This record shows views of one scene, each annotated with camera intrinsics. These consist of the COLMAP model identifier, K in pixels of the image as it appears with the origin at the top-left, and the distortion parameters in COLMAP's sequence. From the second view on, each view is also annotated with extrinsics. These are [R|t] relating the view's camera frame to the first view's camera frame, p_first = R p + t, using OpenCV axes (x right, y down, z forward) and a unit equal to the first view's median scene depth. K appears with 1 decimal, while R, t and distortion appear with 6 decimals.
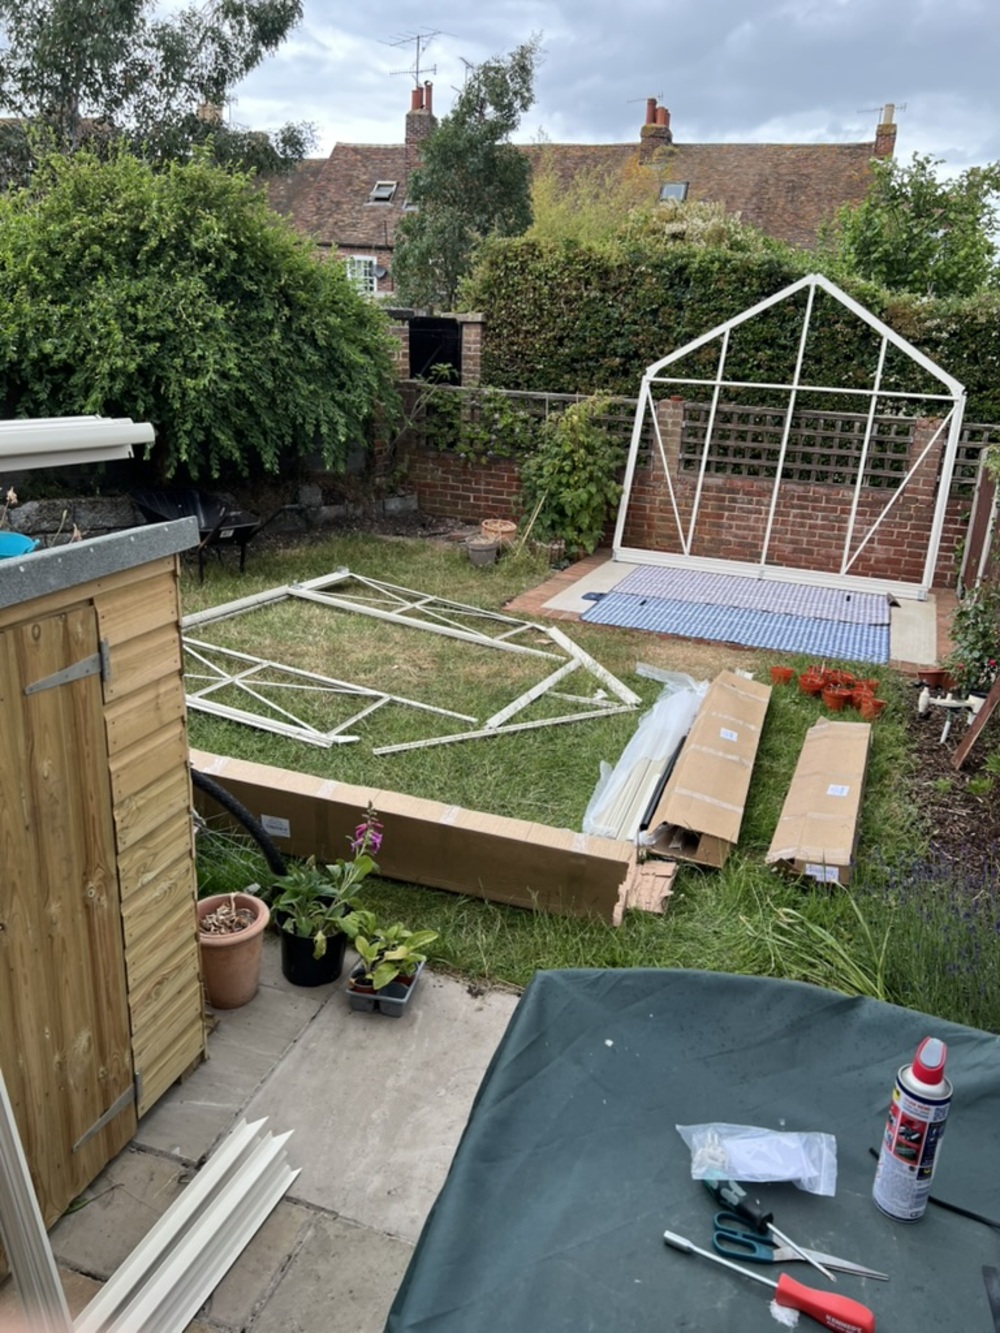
lens RADIAL K [[997.8, 0, 496.3], [0, 997.8, 660.7], [0, 0, 1]] dist [0.027179, -0.034320]
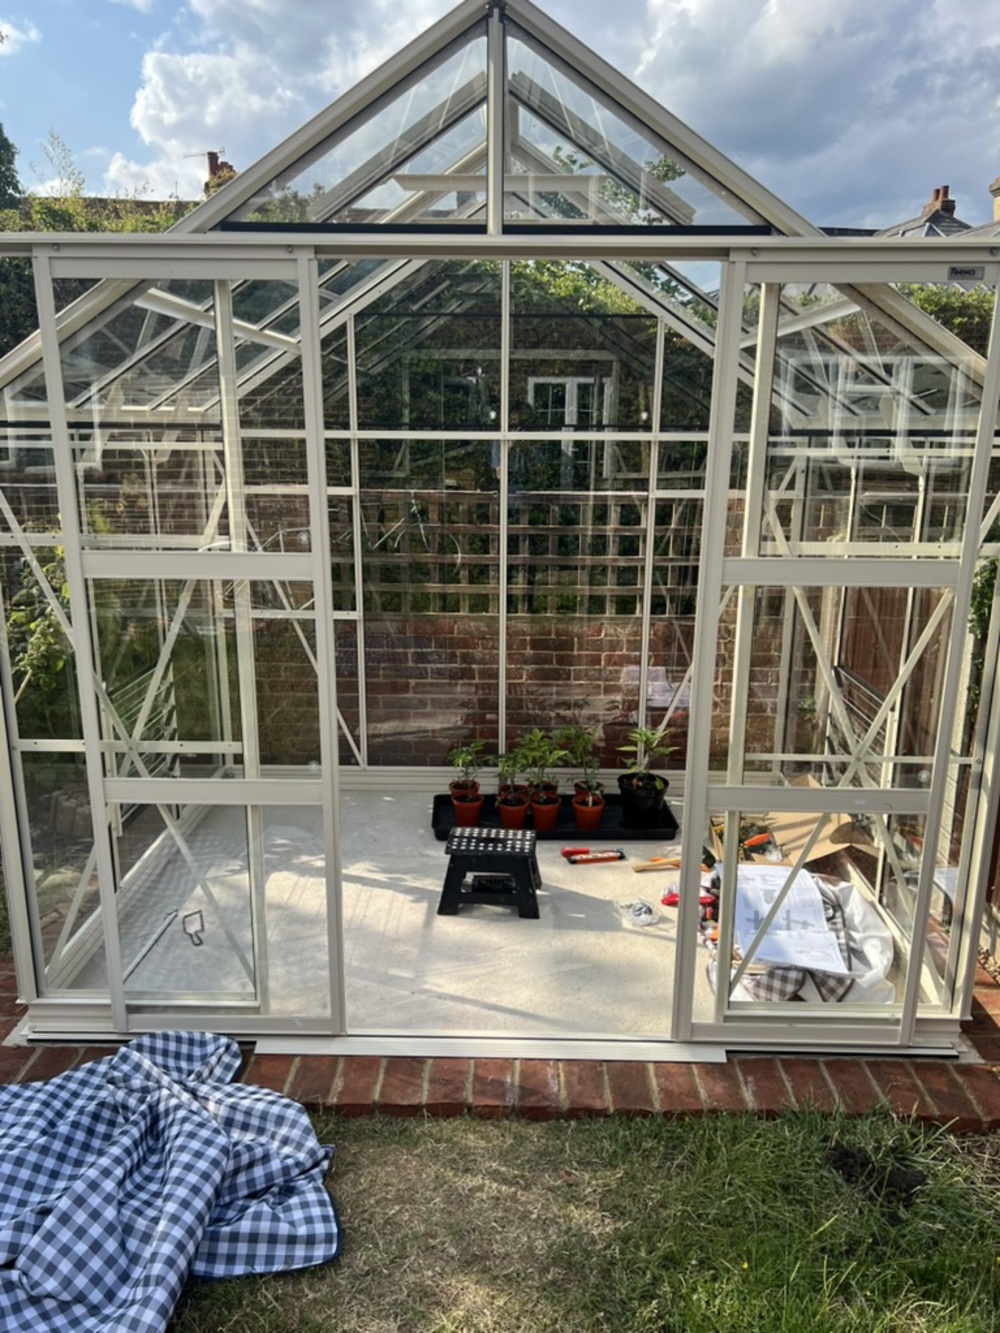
lens RADIAL K [[997.8, 0, 497.8], [0, 997.8, 672.0], [0, 0, 1]] dist [0.027179, -0.034320]
pose [[0.928272, -0.126209, 0.349832, 0.081135], [0.149030, 0.988064, -0.038986, -0.124696], [-0.340736, 0.088325, 0.936001, 0.466308]]
